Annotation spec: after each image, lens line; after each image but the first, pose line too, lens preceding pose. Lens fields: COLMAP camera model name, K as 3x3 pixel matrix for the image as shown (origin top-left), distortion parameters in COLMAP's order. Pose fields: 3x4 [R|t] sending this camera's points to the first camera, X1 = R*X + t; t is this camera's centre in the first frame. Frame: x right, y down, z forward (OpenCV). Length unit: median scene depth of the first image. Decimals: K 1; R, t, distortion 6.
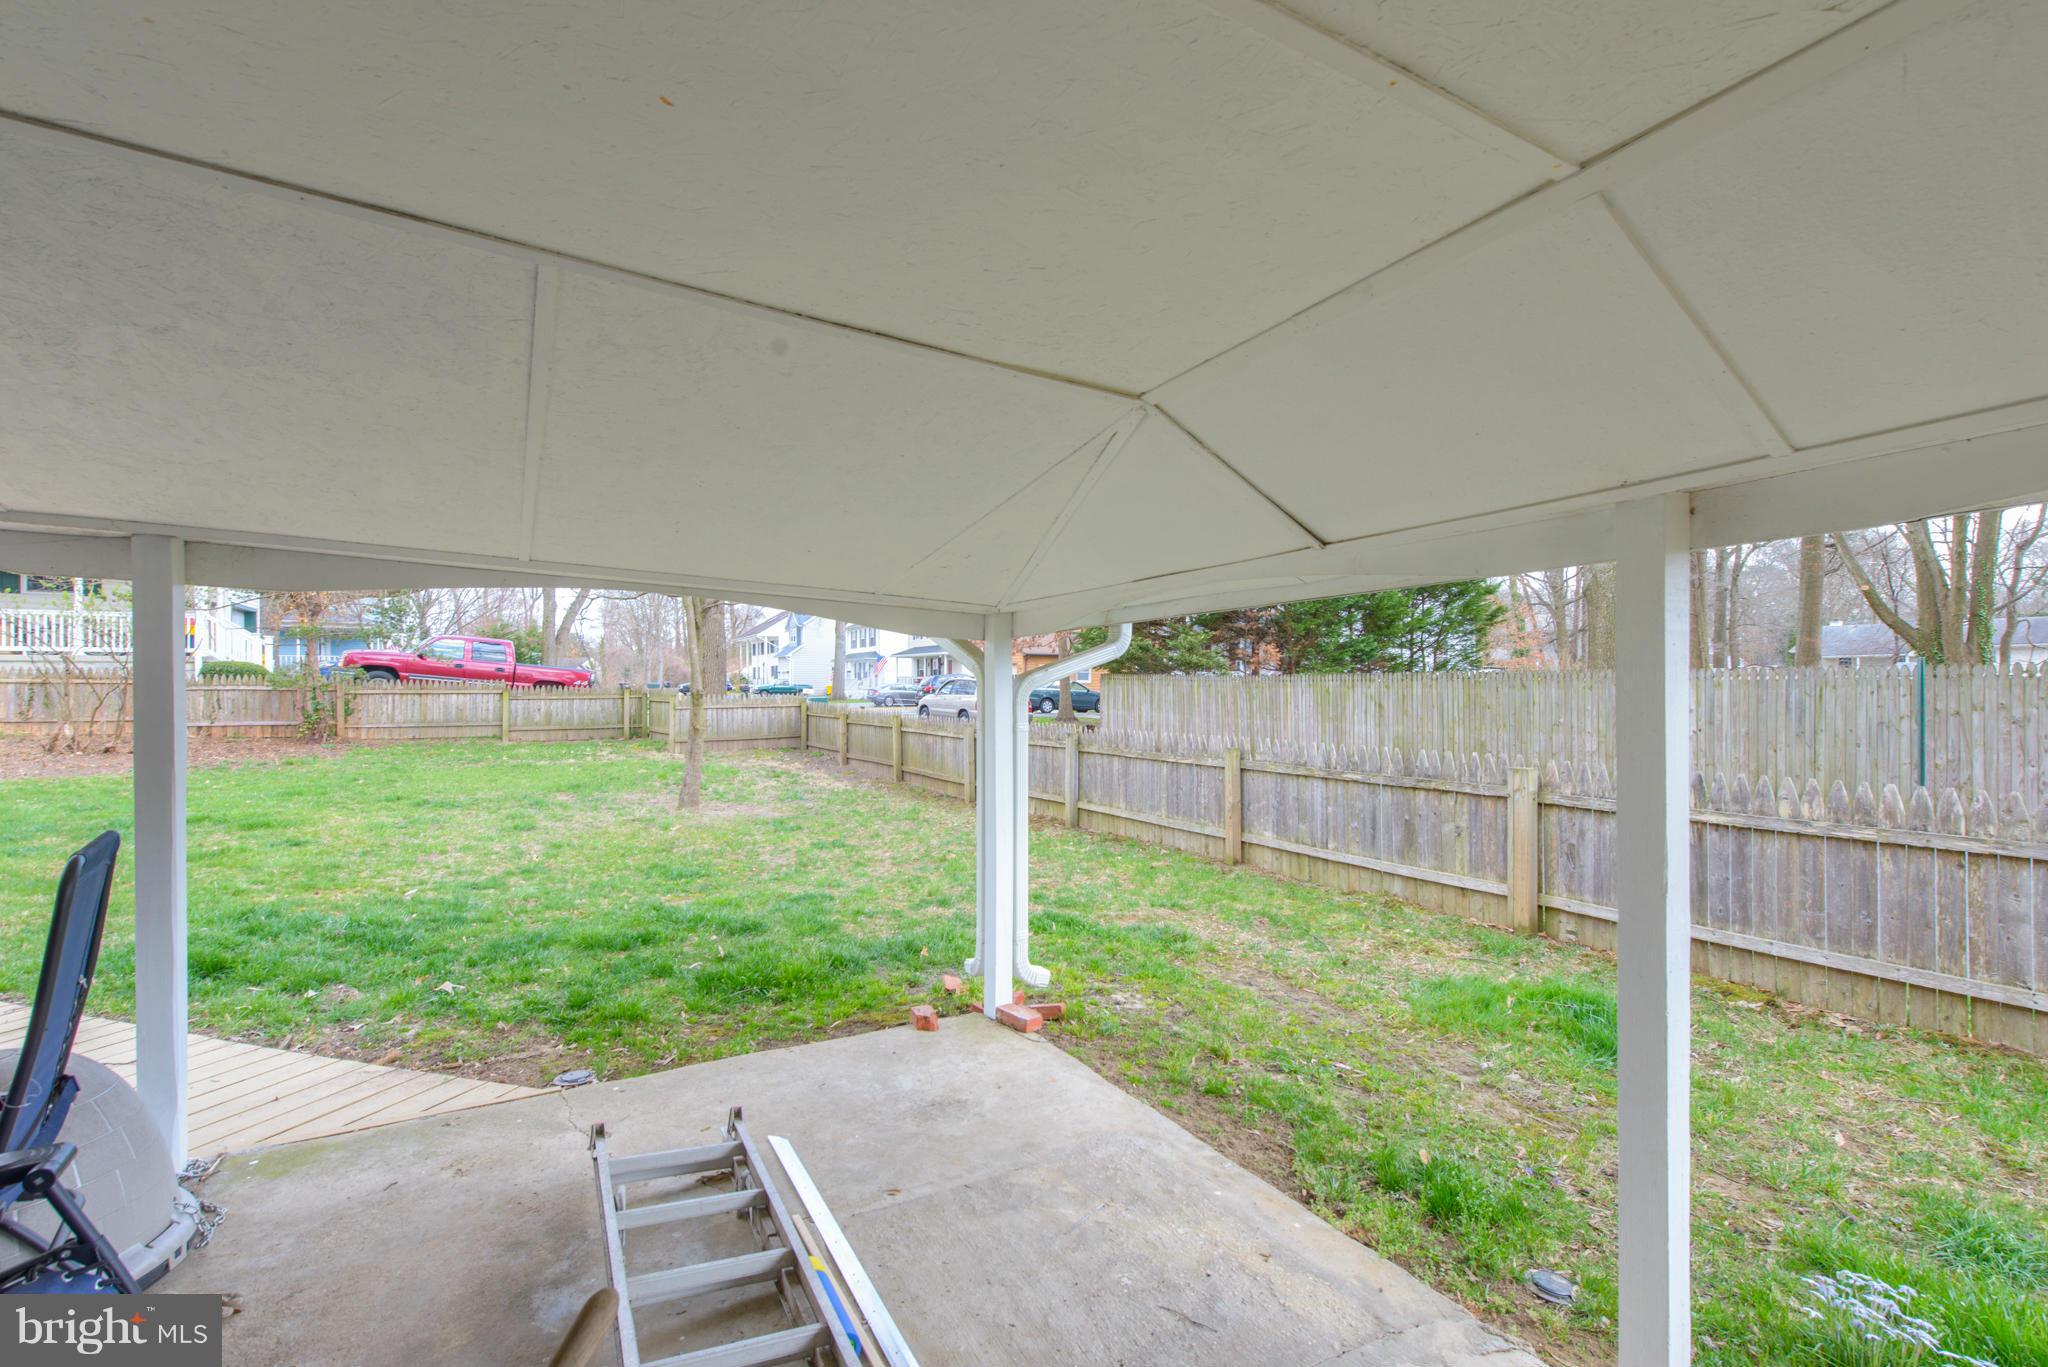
lens RADIAL K [[872.1, 0, 1024.0], [0, 872.1, 683.5], [0, 0, 1]] dist [-0.000216, -0.006652]
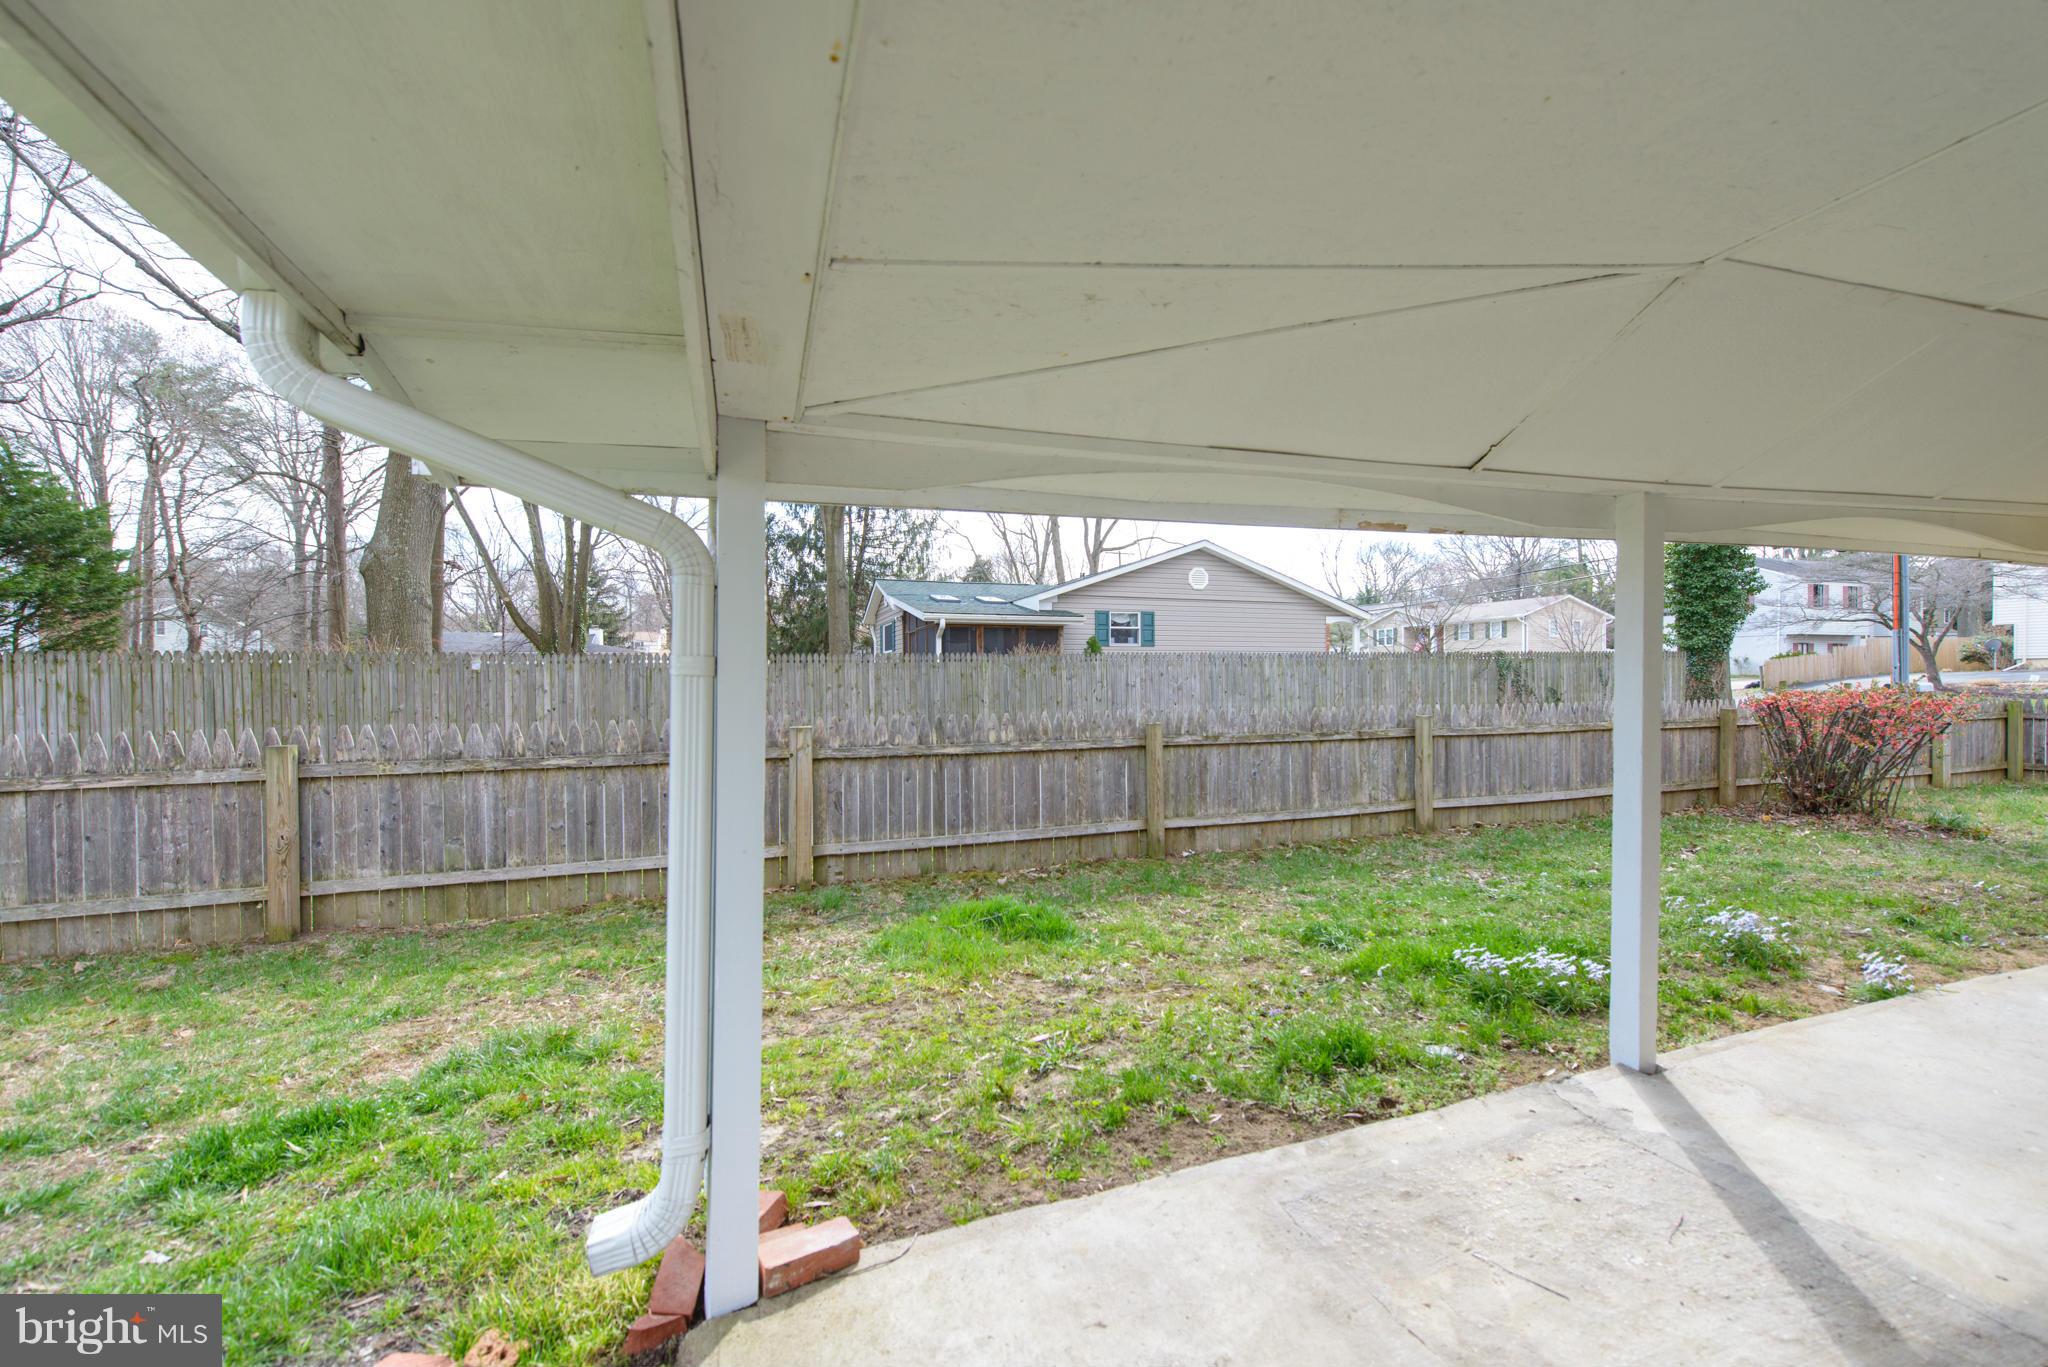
lens RADIAL K [[803.5, 0, 1024.0], [0, 803.5, 683.5], [0, 0, 1]] dist [0.001095, -0.000044]
pose [[0.173170, -0.006181, 0.984873, -0.315497], [0.002234, 0.999980, 0.005883, 0.042181], [-0.984889, 0.001181, 0.173181, 0.589556]]
